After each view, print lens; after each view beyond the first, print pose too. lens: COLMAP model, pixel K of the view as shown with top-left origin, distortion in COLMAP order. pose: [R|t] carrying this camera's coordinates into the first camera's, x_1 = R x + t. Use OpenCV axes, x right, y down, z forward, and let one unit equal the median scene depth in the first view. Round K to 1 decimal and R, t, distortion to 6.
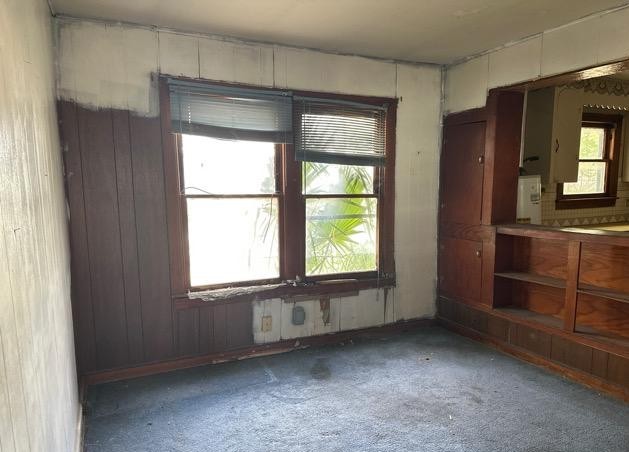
lens RADIAL K [[443.6, 0, 315.4], [0, 443.6, 243.3], [0, 0, 1]] dist [0.010028, -0.005920]
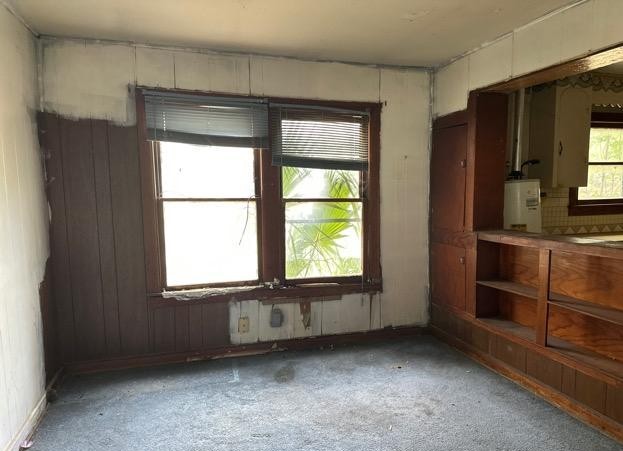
lens RADIAL K [[445.6, 0, 327.6], [0, 445.6, 234.3], [0, 0, 1]] dist [0.026490, -0.033363]
pose [[0.991894, 0.013808, -0.126313, 0.203302], [-0.017571, 0.999433, -0.028722, -0.000422], [0.125845, 0.030709, 0.991575, 0.000244]]
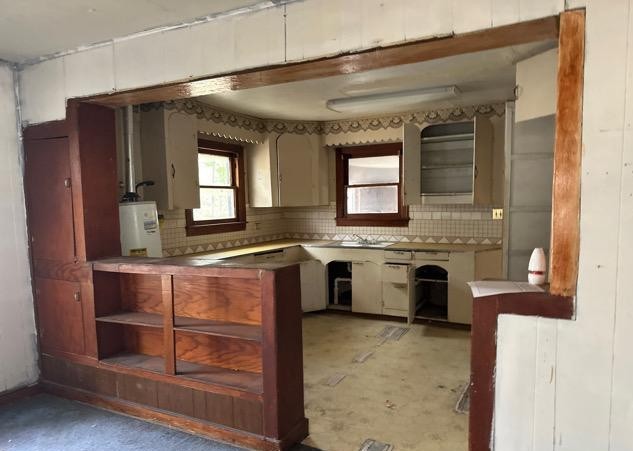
lens RADIAL K [[444.3, 0, 316.4], [0, 444.3, 243.2], [0, 0, 1]] dist [0.004970, -0.004815]
pose [[0.796142, -0.057673, 0.602355, 0.236084], [0.091342, 0.995495, -0.025413, -0.013612], [-0.598176, 0.075253, 0.797824, 0.075447]]
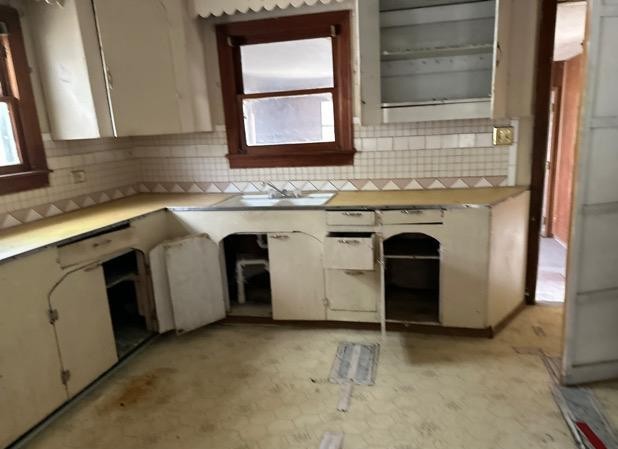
lens RADIAL K [[444.6, 0, 320.7], [0, 444.6, 241.6], [0, 0, 1]] dist [0.031385, -0.003518]
pose [[0.602309, -0.214506, 0.768903, 0.622428], [0.150766, 0.976452, 0.154308, -0.074539], [-0.783897, 0.022983, 0.620466, 0.575670]]
